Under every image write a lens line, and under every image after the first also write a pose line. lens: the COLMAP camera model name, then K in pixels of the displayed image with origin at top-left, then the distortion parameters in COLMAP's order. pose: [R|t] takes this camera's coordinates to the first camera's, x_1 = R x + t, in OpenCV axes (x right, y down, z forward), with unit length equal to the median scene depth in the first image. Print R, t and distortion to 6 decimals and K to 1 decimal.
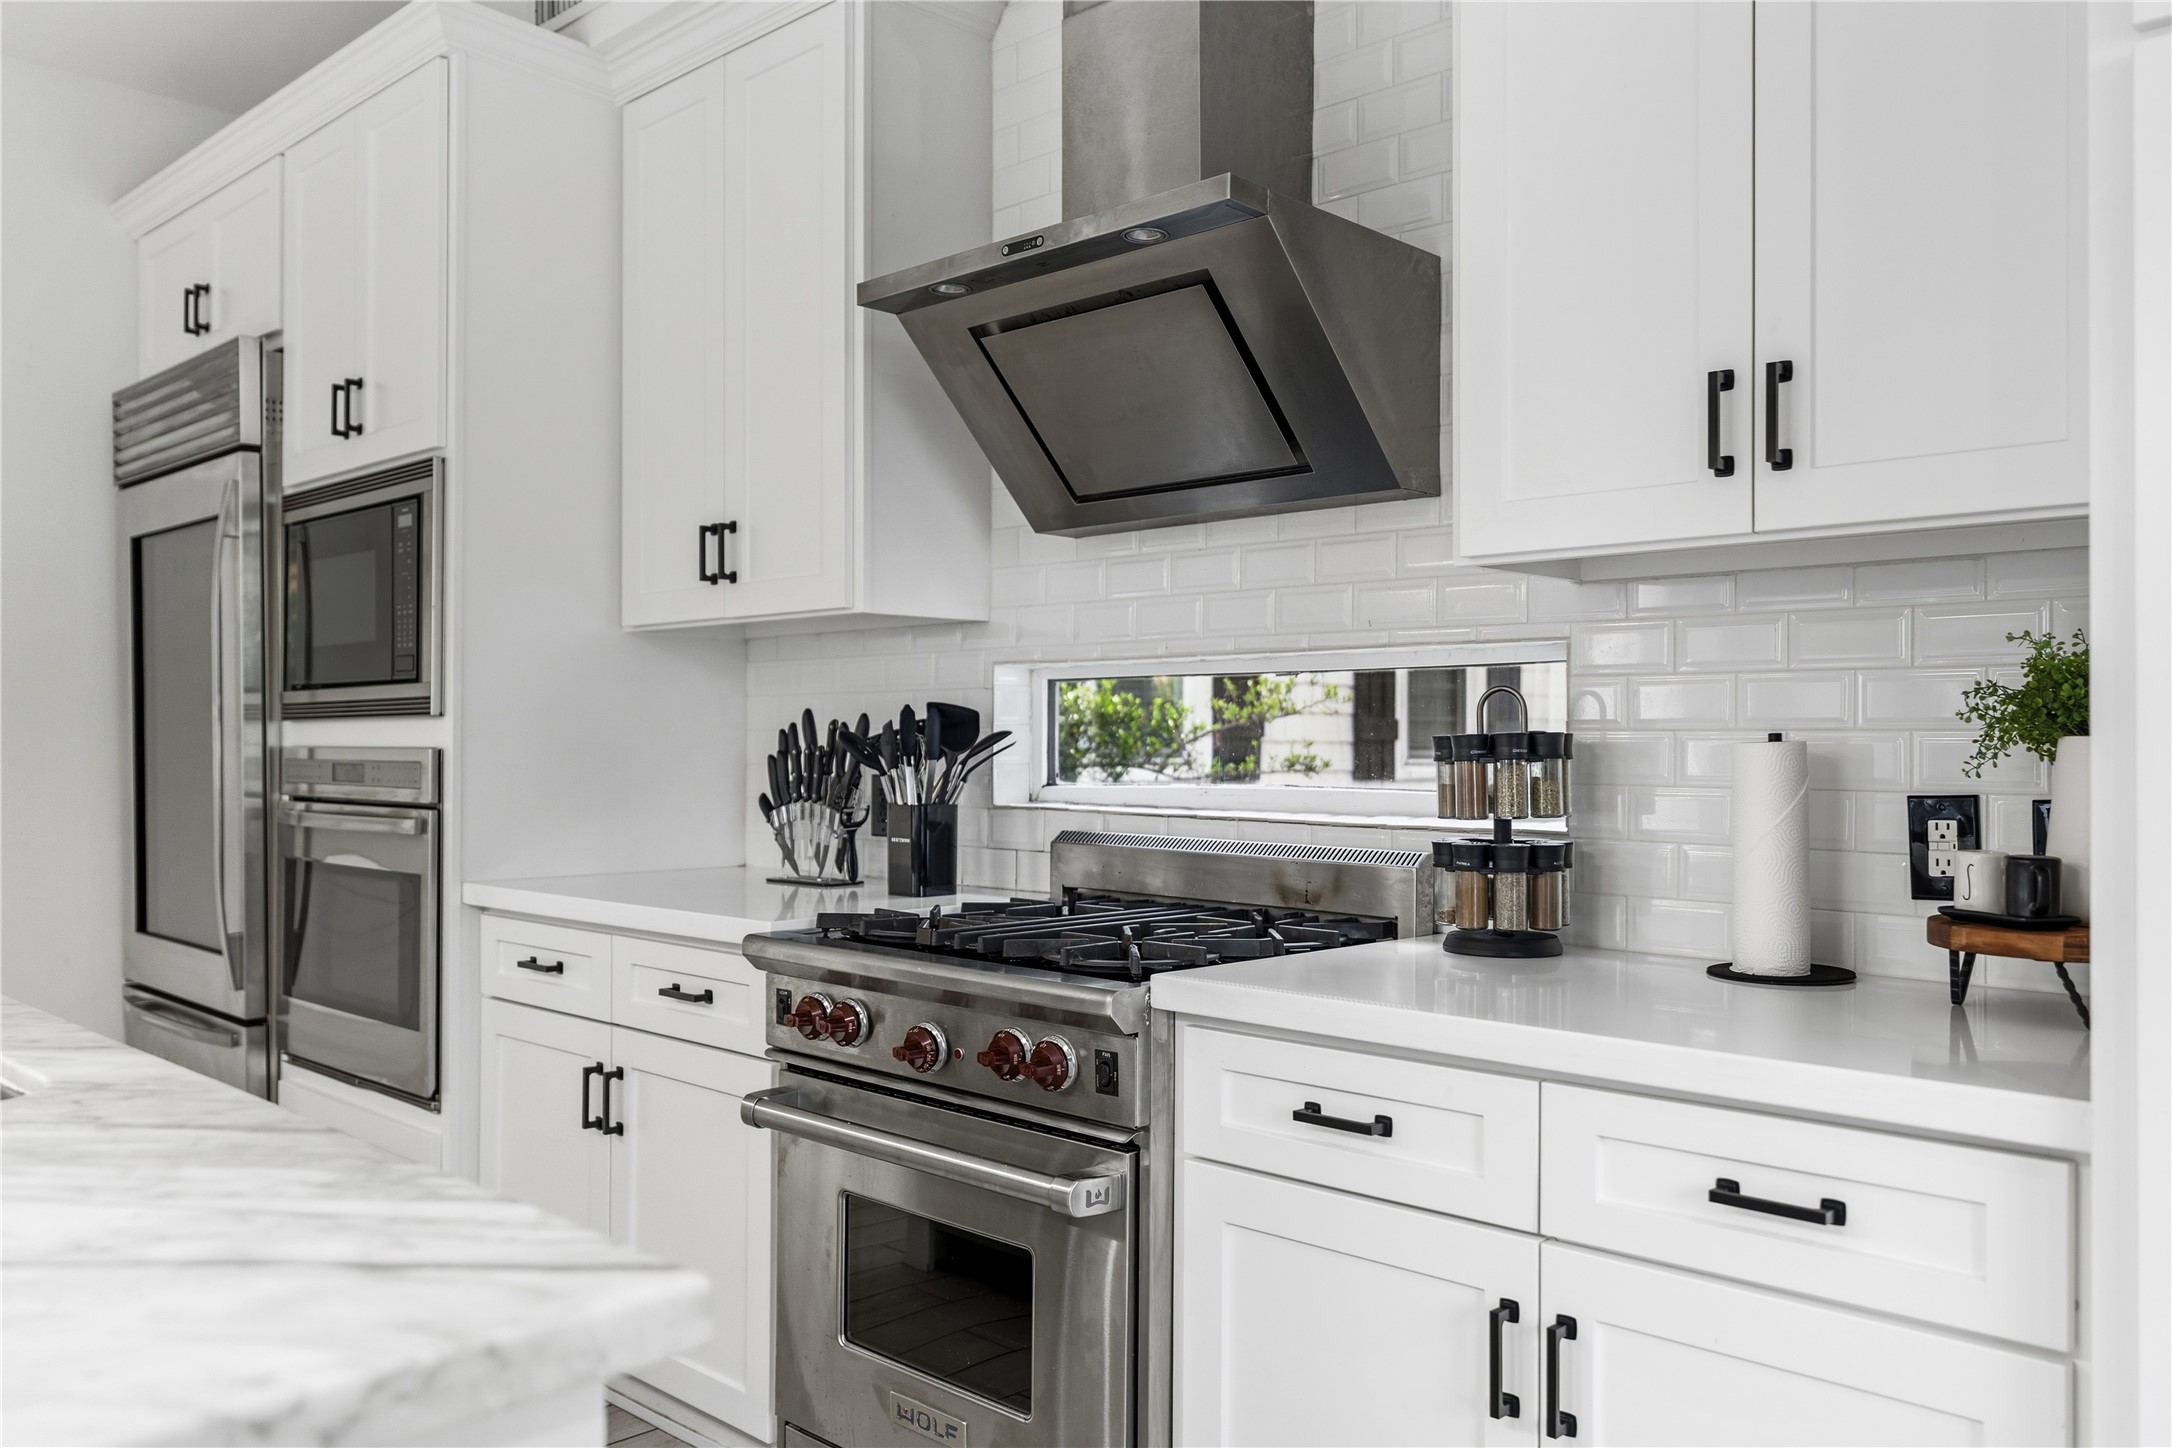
lens RADIAL K [[1679.9, 0, 1086.0], [0, 1679.9, 724.0], [0, 0, 1]] dist [0.002828, 0.000522]
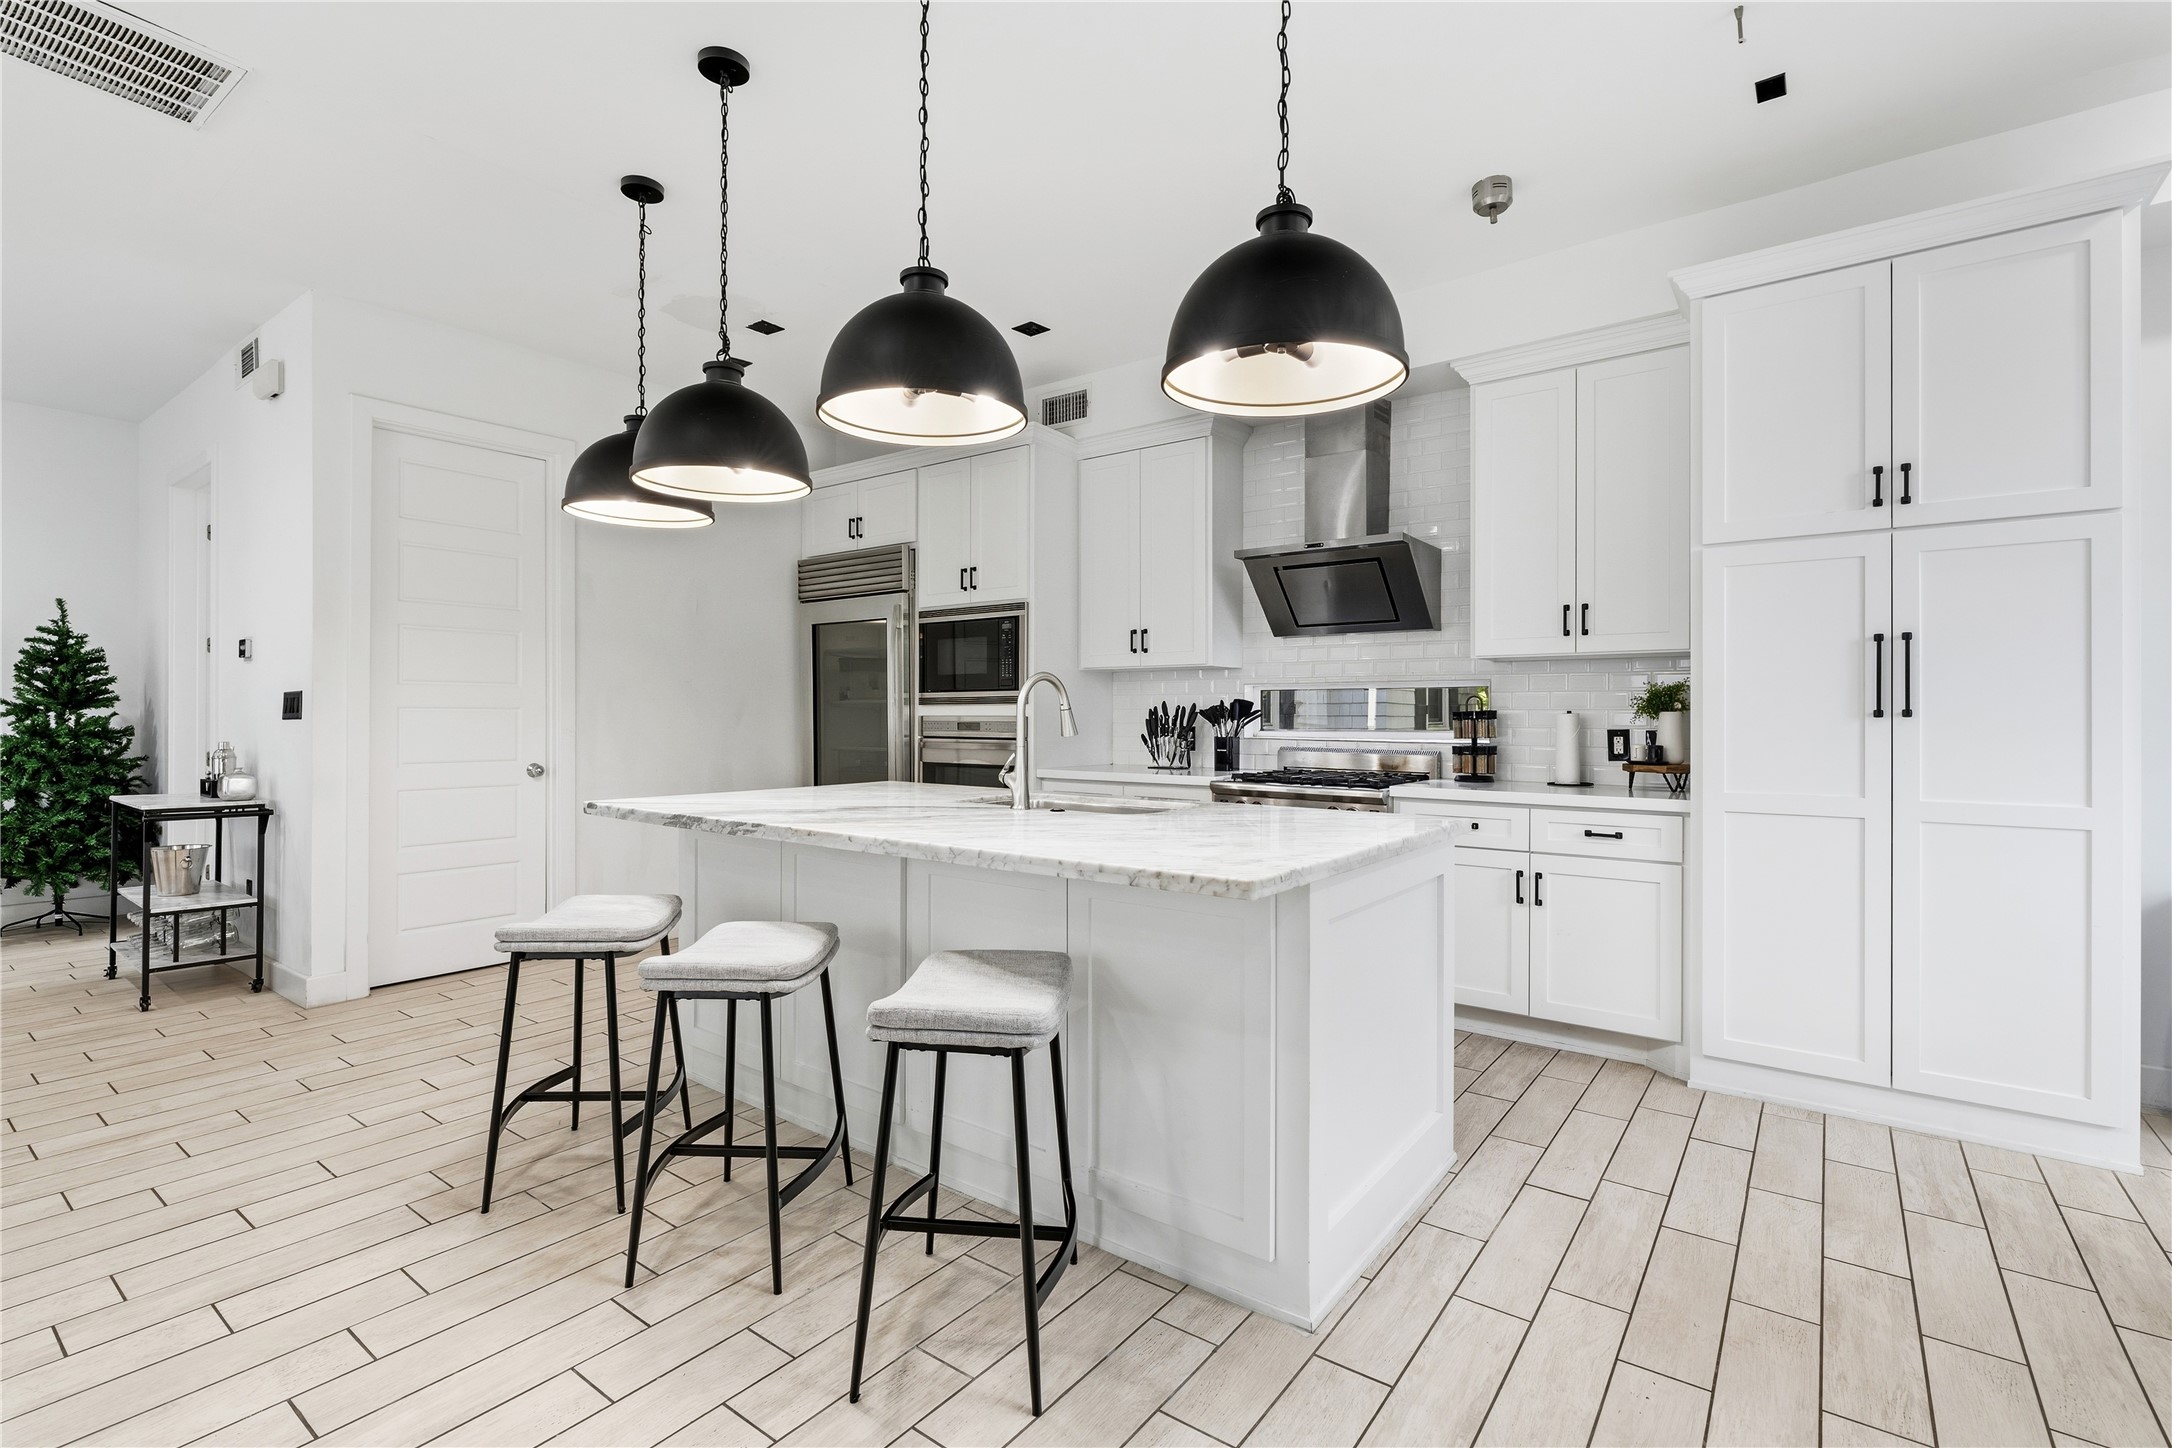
lens RADIAL K [[988.4, 0, 1089.2], [0, 988.4, 712.4], [0, 0, 1]] dist [-0.004153, 0.000014]
pose [[0.992119, 0.000596, 0.125297, -0.527454], [-0.001474, 0.999975, 0.006918, -0.002320], [-0.125289, -0.007049, 0.992095, -0.550074]]
